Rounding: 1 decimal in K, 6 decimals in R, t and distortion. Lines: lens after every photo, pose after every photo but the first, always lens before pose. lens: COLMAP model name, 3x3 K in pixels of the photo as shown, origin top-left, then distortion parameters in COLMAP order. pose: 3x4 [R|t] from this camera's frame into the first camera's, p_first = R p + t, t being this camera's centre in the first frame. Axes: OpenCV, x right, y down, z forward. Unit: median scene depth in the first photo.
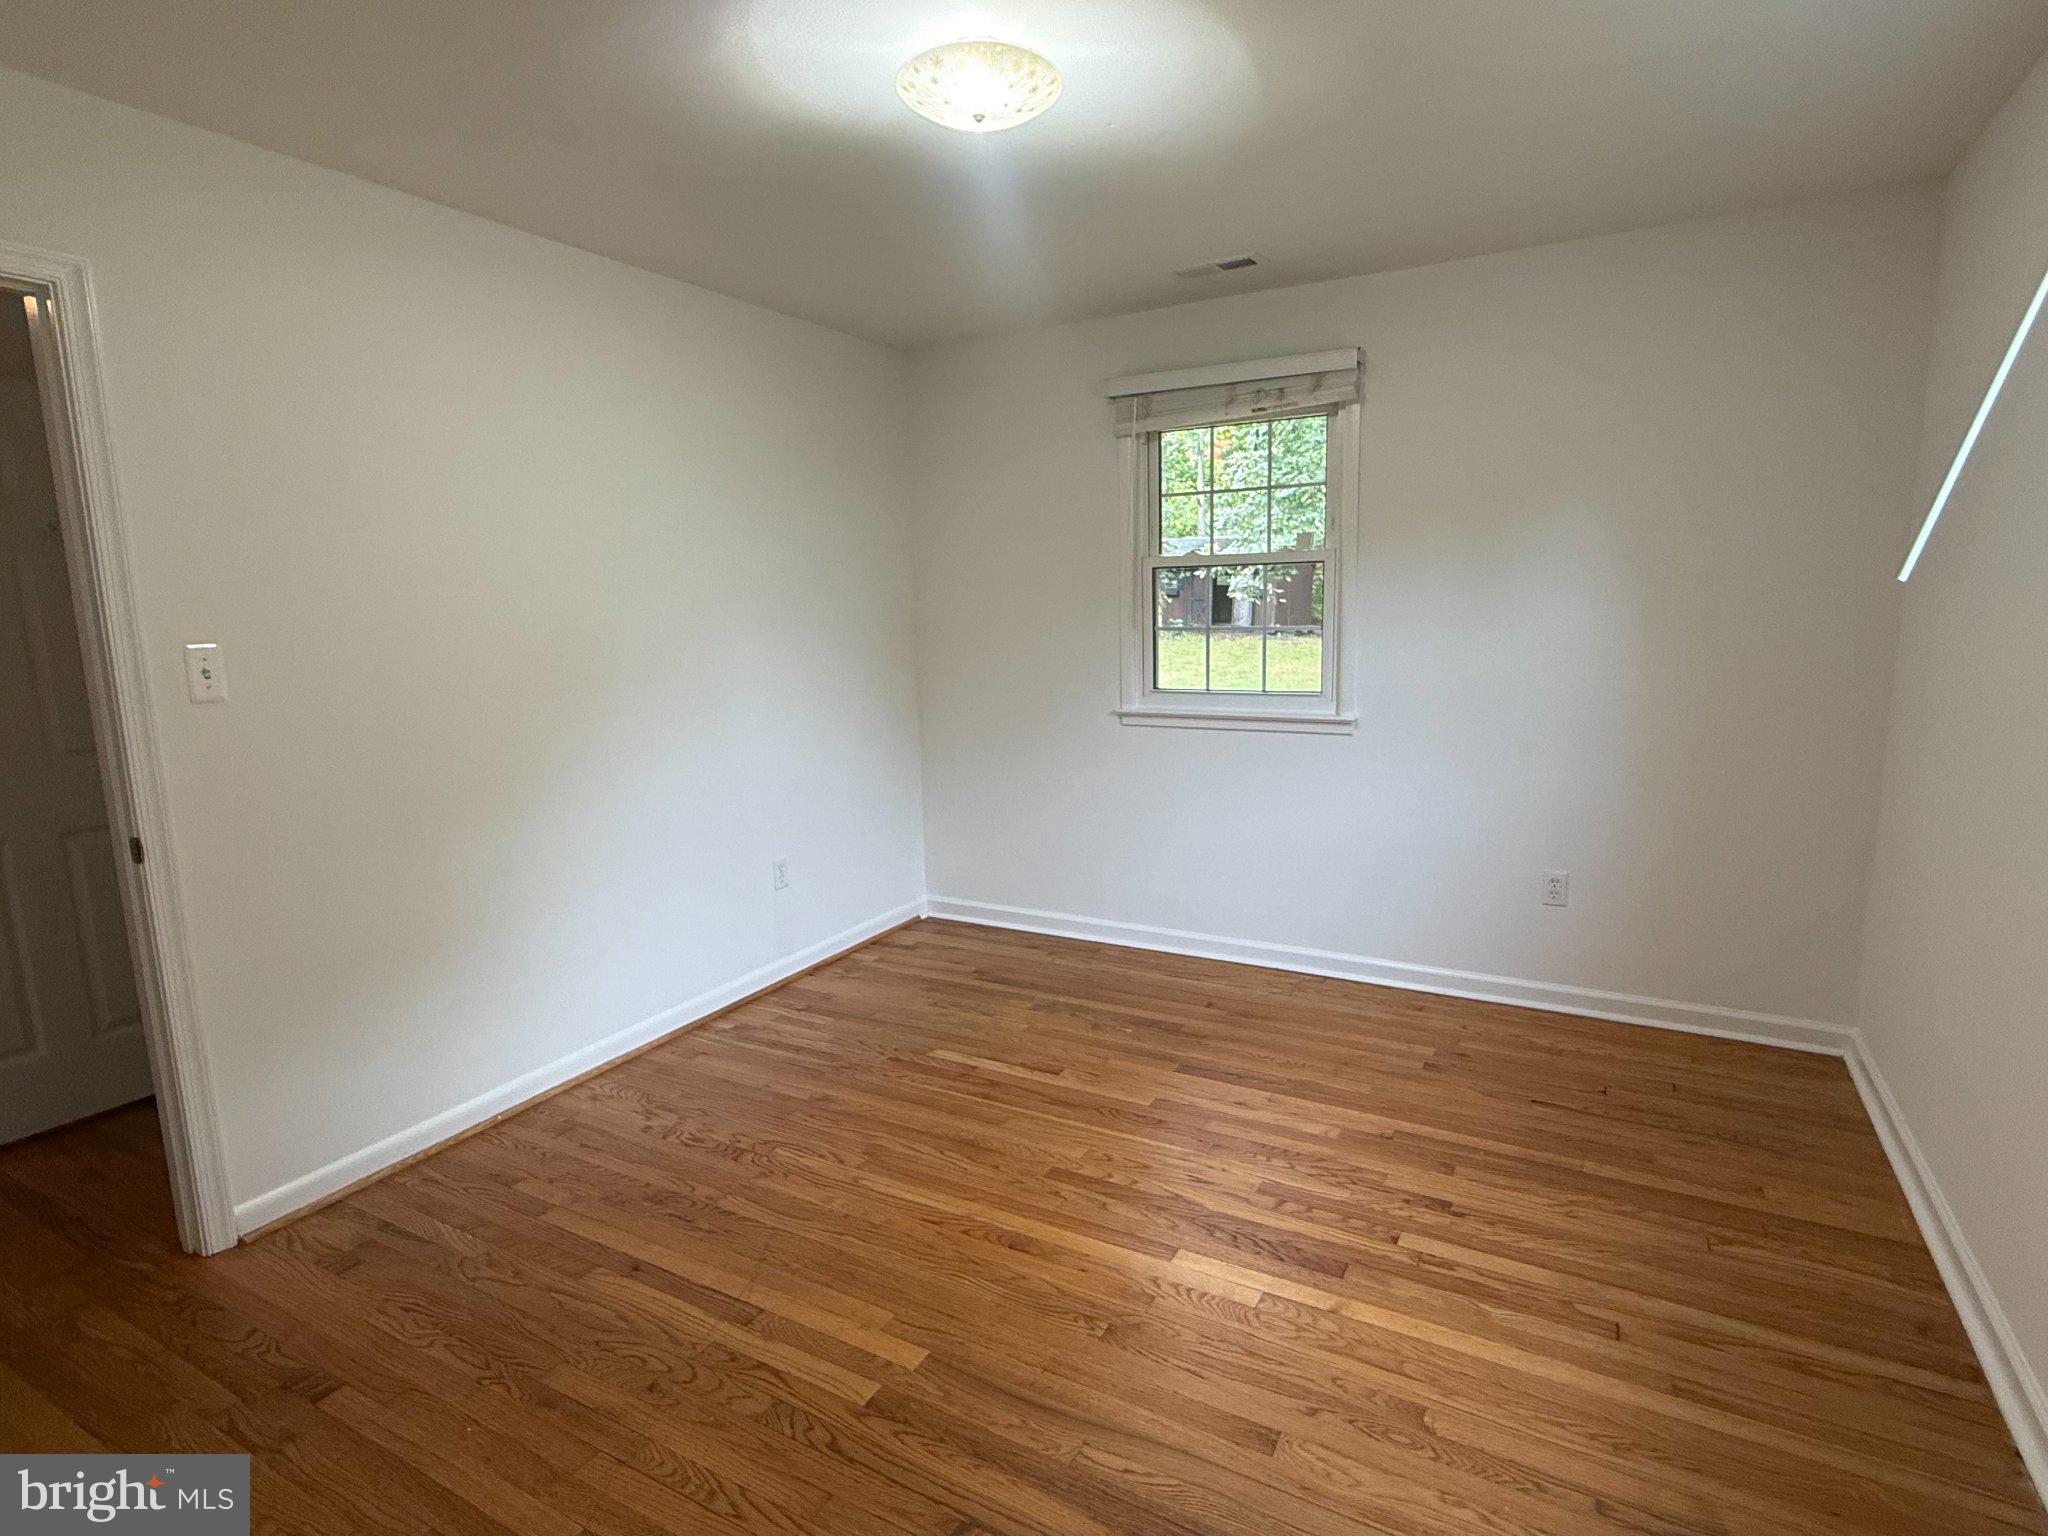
lens RADIAL K [[1068.8, 0, 1019.7], [0, 1068.8, 765.1], [0, 0, 1]] dist [0.002231, -0.000252]
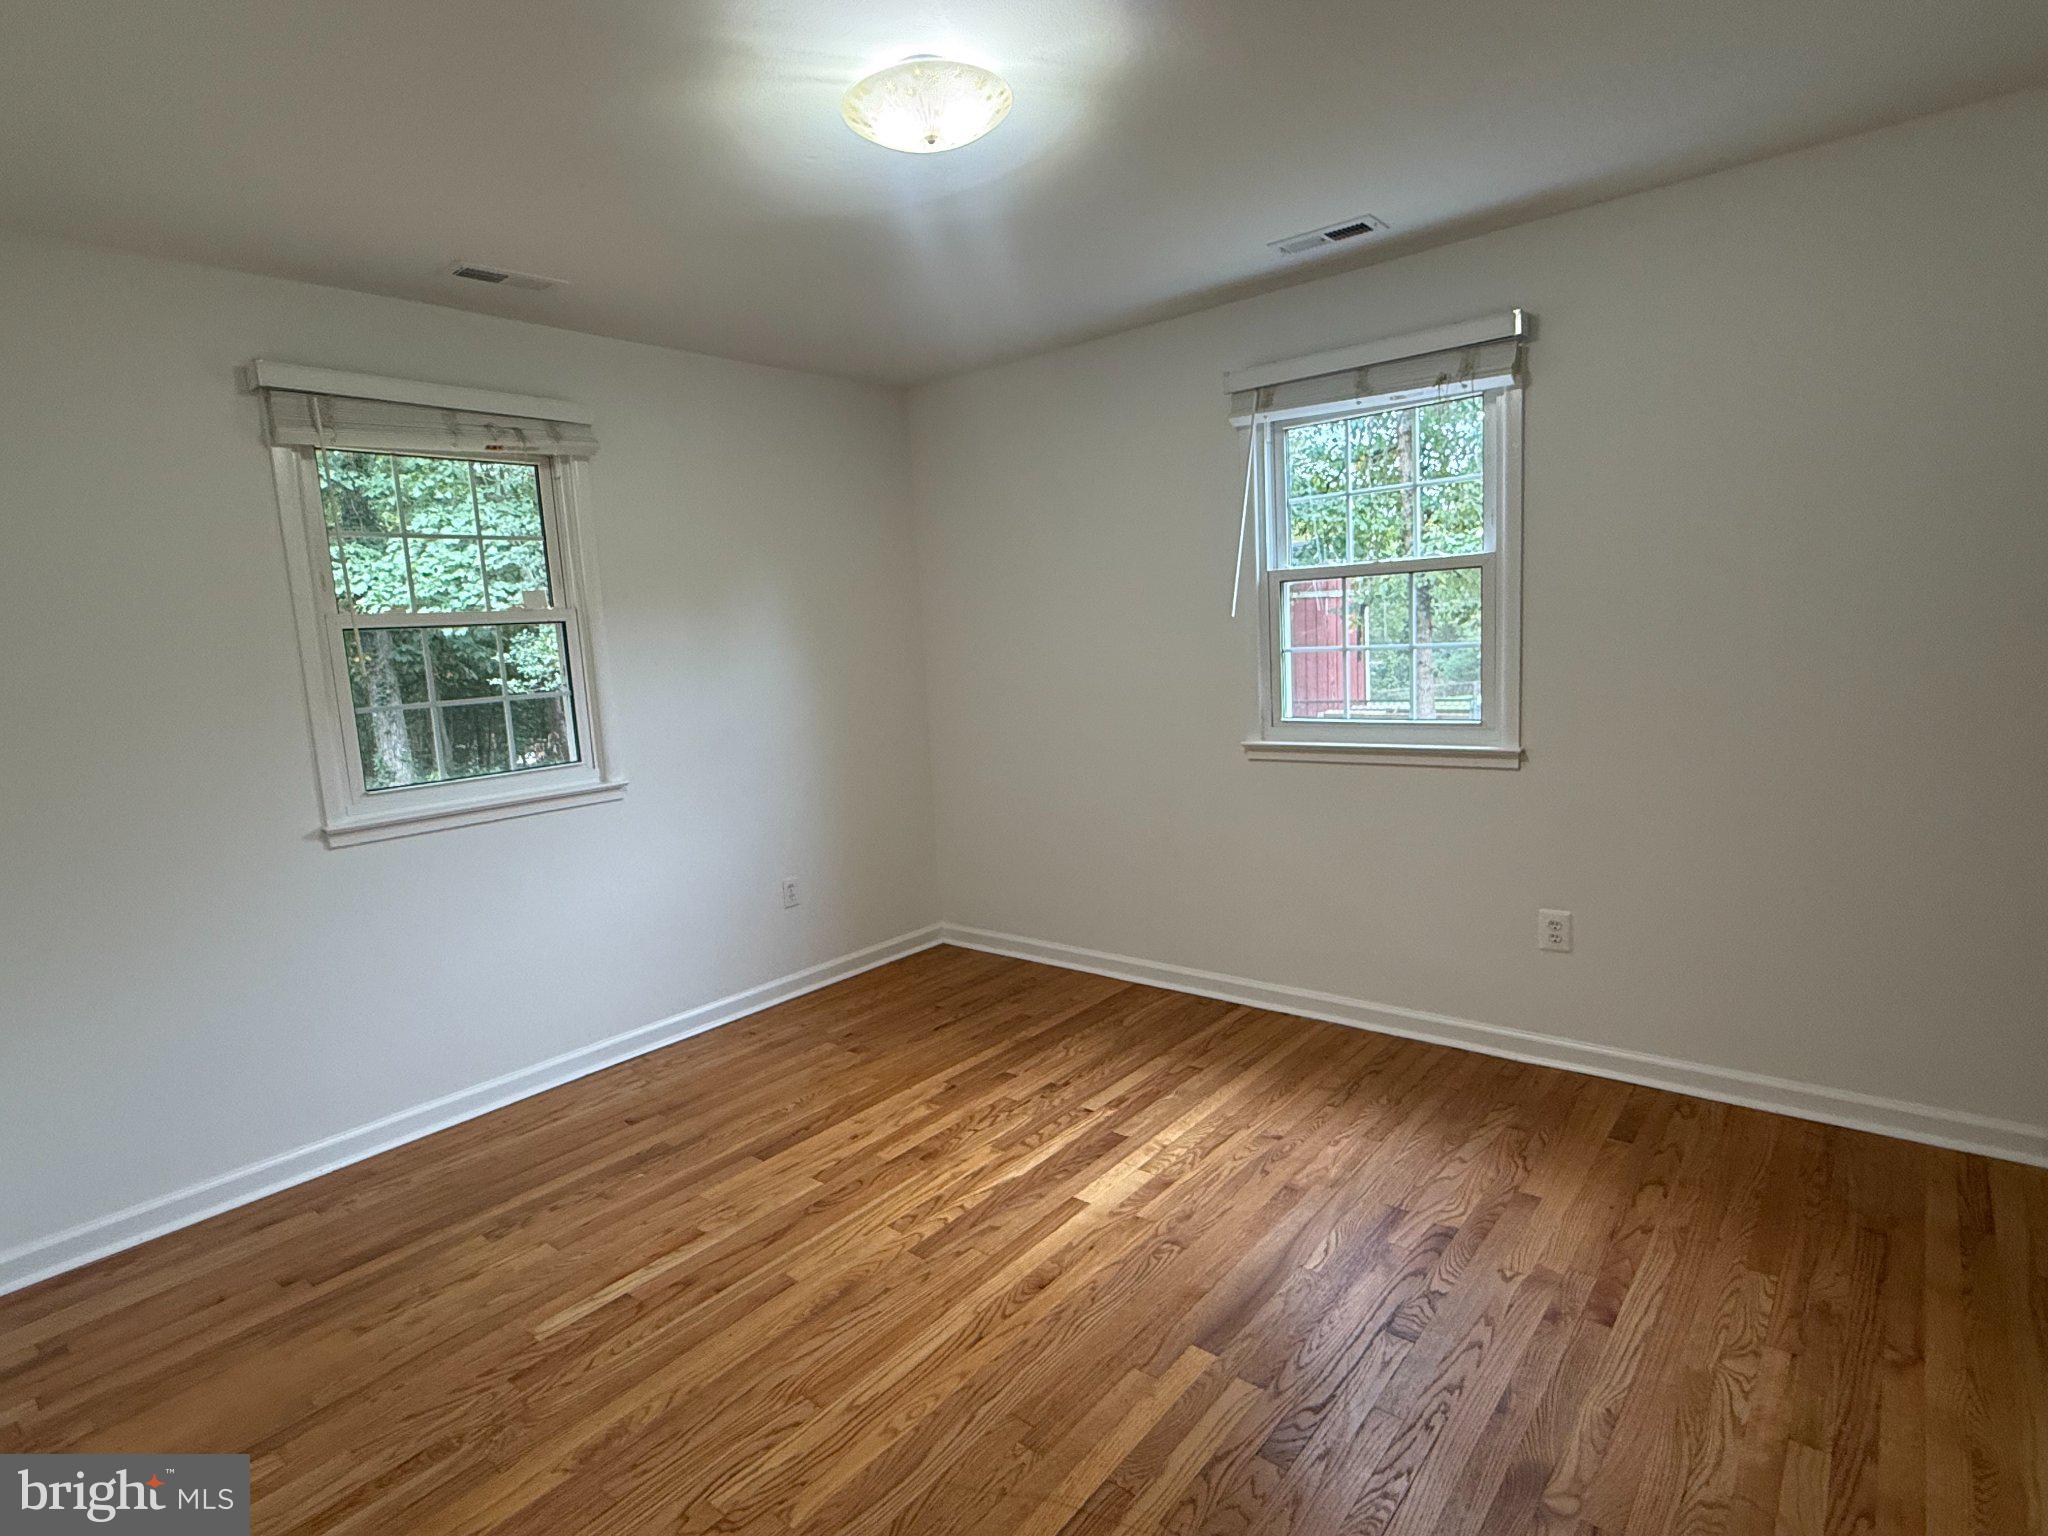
lens RADIAL K [[1068.8, 0, 1019.7], [0, 1068.8, 765.1], [0, 0, 1]] dist [0.002231, -0.000252]
pose [[0.178378, -0.115259, 0.977188, -0.719899], [0.203044, 0.976053, 0.078061, -0.077227], [-0.962785, 0.184488, 0.197509, 0.579993]]
